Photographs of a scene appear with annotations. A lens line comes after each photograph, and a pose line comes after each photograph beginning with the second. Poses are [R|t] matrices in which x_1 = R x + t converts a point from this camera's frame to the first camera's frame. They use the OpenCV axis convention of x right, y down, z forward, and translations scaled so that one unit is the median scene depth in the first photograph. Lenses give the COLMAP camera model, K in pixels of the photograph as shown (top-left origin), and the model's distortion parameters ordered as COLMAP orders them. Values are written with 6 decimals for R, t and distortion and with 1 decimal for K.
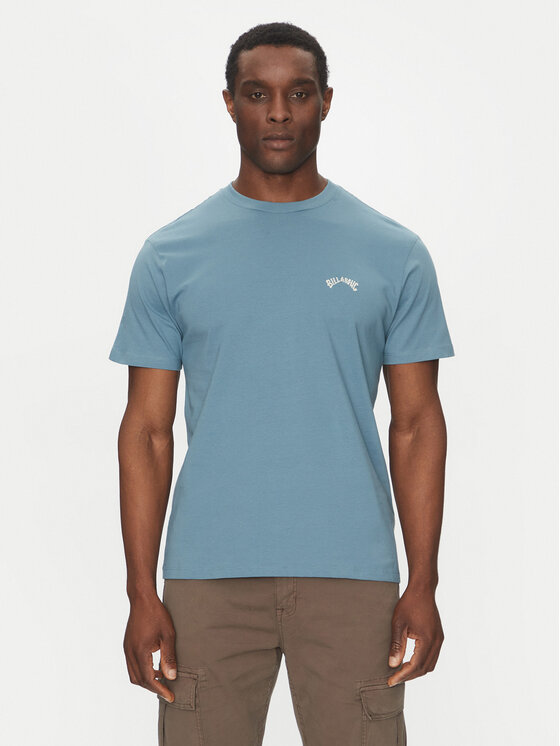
lens RADIAL K [[1717.4, 0, 280.6], [0, 1717.4, 373.9], [0, 0, 1]] dist [0.014867, 0.000000]
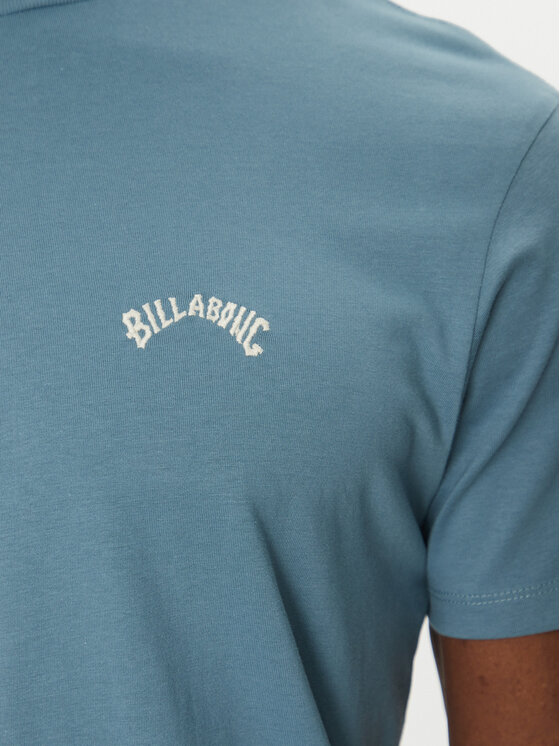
lens RADIAL K [[1785.2, 0, 279.8], [0, 1785.2, 372.8], [0, 0, 1]] dist [-0.556143, 0.000000]
pose [[0.982643, -0.030245, -0.183026, 0.087828], [0.044883, 0.996069, 0.076372, -0.062823], [0.179997, -0.083261, 0.980137, 0.765681]]
